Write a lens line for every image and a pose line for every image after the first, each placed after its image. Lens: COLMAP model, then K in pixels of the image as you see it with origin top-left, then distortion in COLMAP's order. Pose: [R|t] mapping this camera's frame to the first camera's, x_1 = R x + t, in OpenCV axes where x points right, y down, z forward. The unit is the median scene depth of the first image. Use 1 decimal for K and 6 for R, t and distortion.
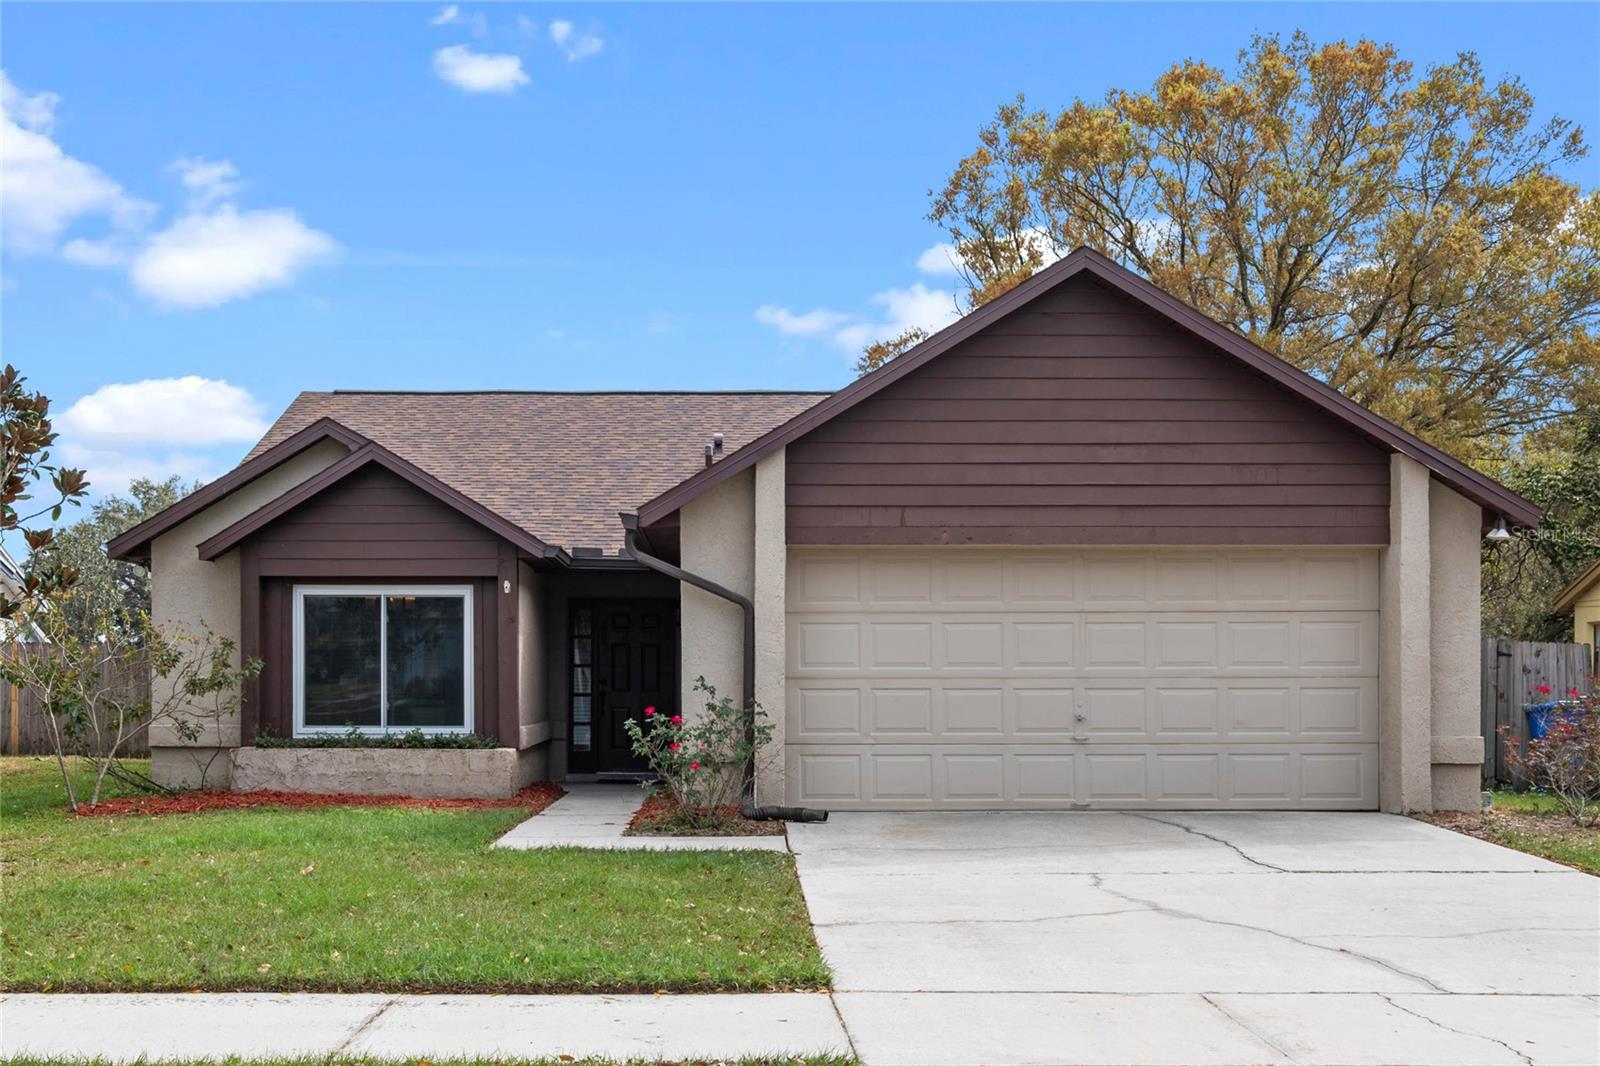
lens RADIAL K [[1598.0, 0, 800.0], [0, 1598.0, 533.0], [0, 0, 1]] dist [-0.020374, 0.022685]
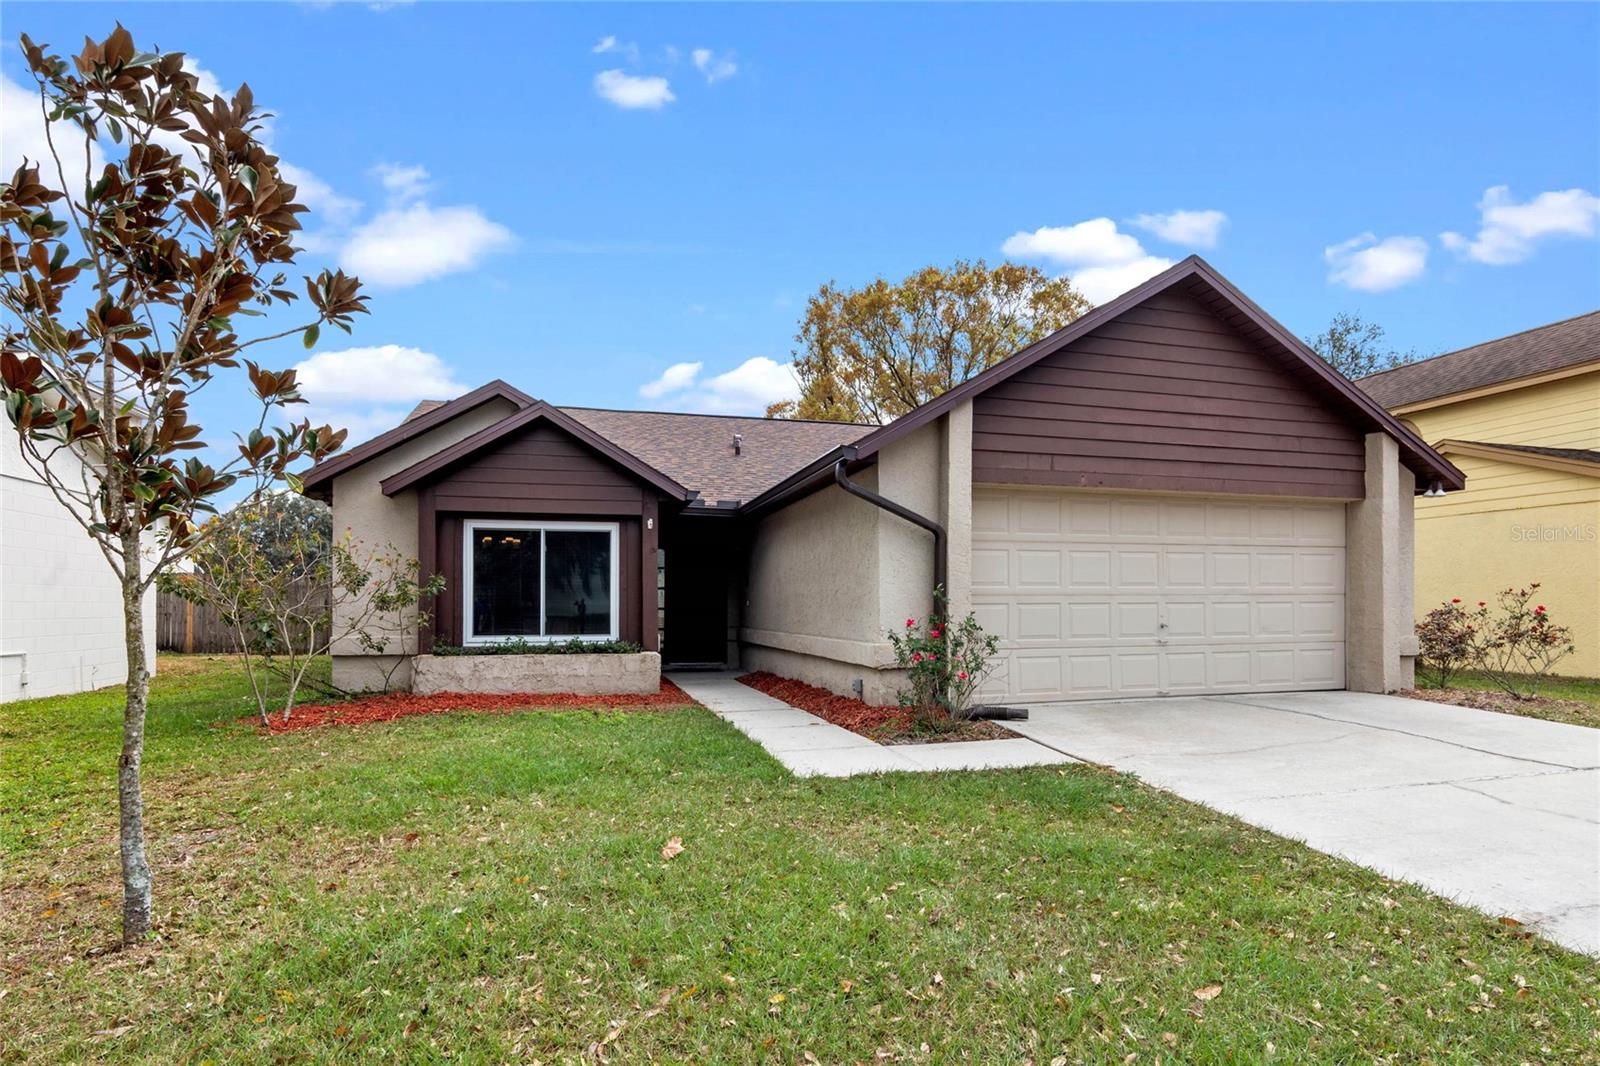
lens RADIAL K [[743.7, 0, 806.8], [0, 743.7, 534.9], [0, 0, 1]] dist [-0.024062, 0.005951]
pose [[0.969065, 0.020029, 0.245992, -0.214457], [-0.021240, 0.999772, 0.002273, 0.039611], [-0.245890, -0.007428, 0.969269, 0.413147]]
